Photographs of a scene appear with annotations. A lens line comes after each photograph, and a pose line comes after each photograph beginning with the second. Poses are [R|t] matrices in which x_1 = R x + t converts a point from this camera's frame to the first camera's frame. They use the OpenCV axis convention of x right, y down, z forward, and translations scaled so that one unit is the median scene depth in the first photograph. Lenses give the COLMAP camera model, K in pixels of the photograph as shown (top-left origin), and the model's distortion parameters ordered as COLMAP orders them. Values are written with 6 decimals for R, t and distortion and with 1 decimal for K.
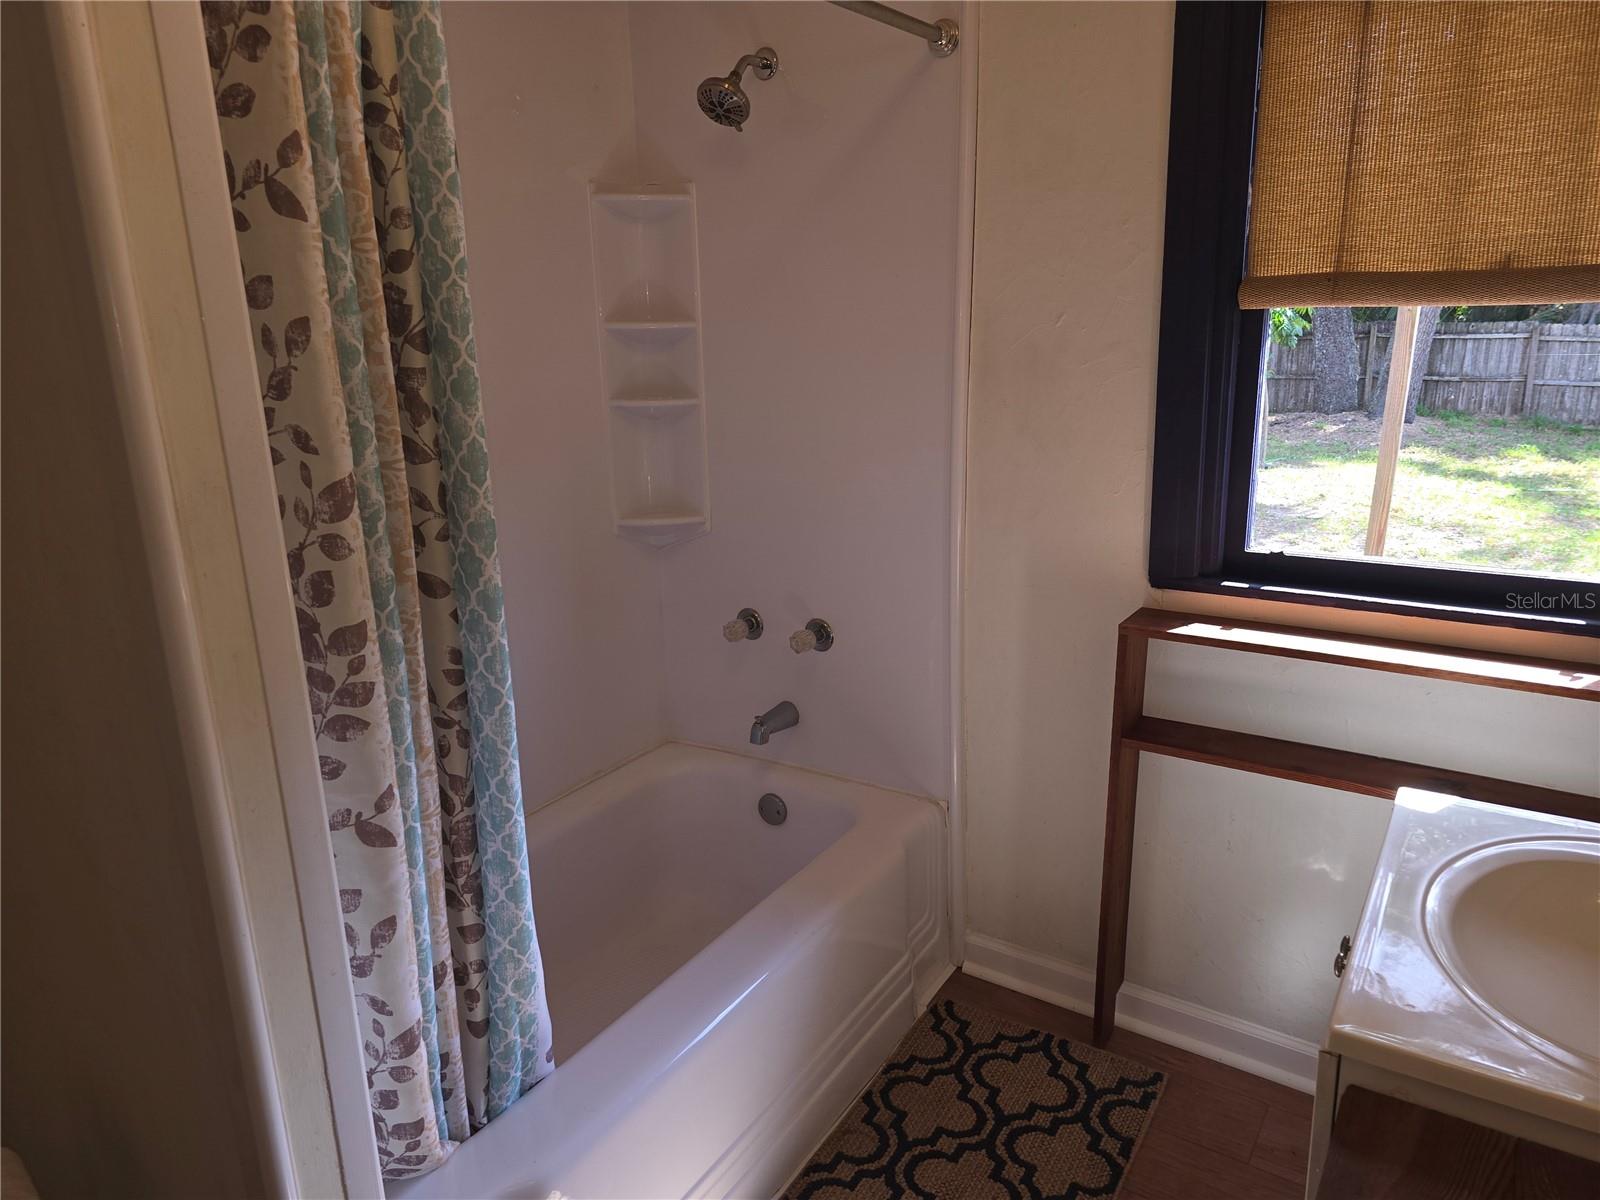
lens RADIAL K [[1076.4, 0, 793.7], [0, 1076.4, 596.6], [0, 0, 1]] dist [0.046923, -0.042577]
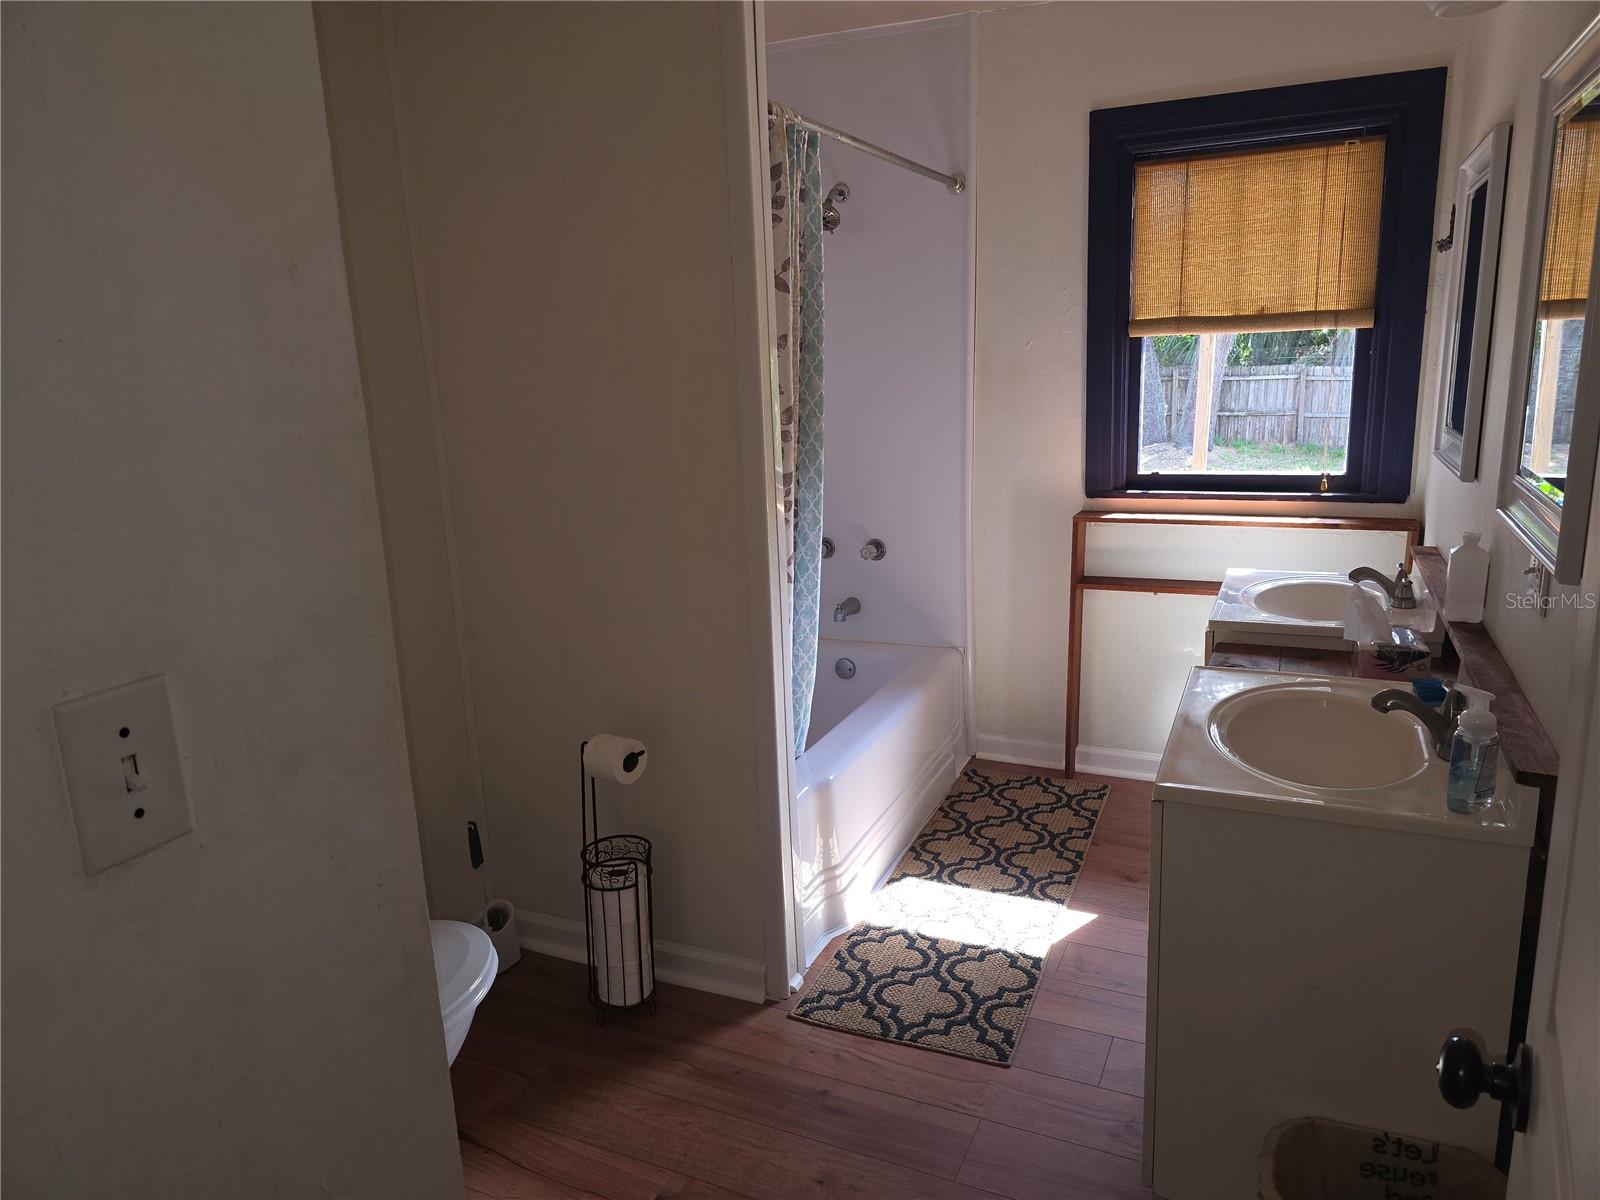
lens RADIAL K [[1070.2, 0, 812.3], [0, 1070.2, 600.3], [0, 0, 1]] dist [0.072783, -0.074941]
pose [[0.986602, -0.043198, 0.157324, -0.397047], [0.049907, 0.997994, -0.038944, 0.208802], [-0.155326, 0.046274, 0.986779, -0.649645]]
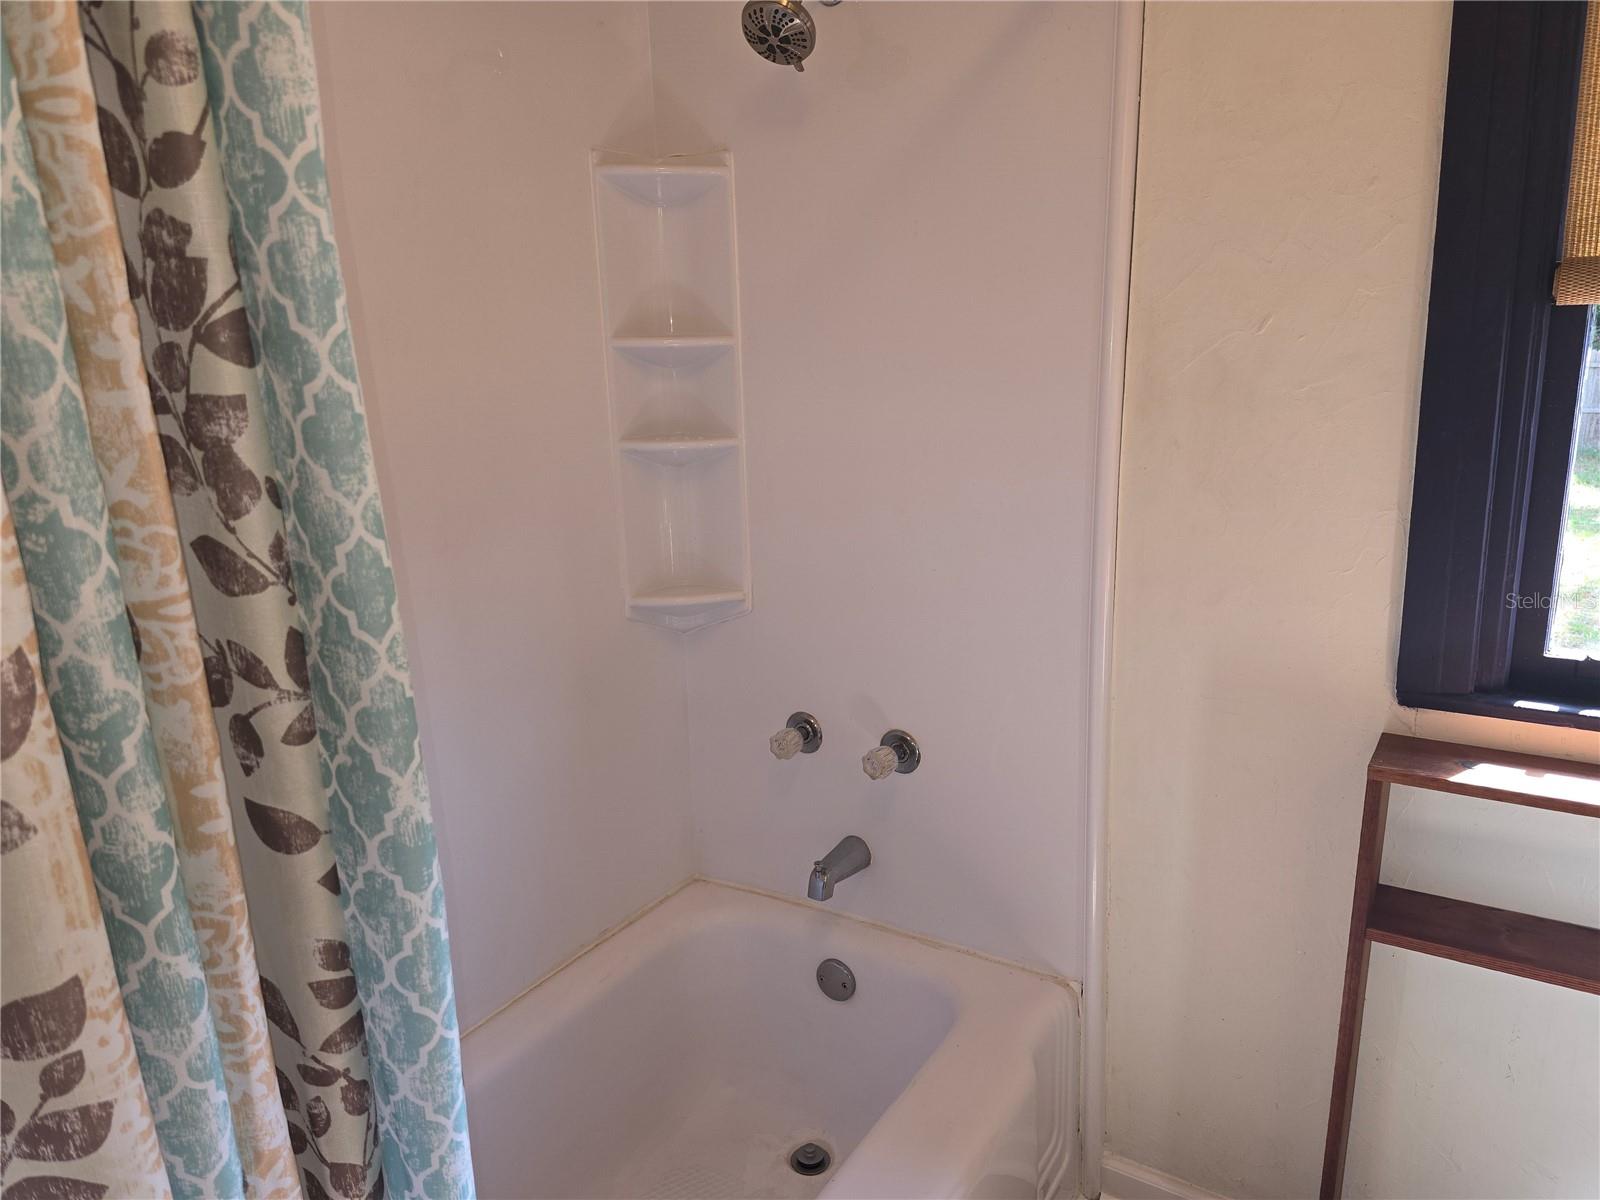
lens RADIAL K [[1080.7, 0, 800.1], [0, 1080.7, 604.8], [0, 0, 1]] dist [0.044586, -0.044044]
pose [[0.999969, -0.007457, 0.002576, -0.059459], [0.007512, 0.999727, -0.022107, -0.063494], [-0.002411, 0.022126, 0.999752, 0.310023]]
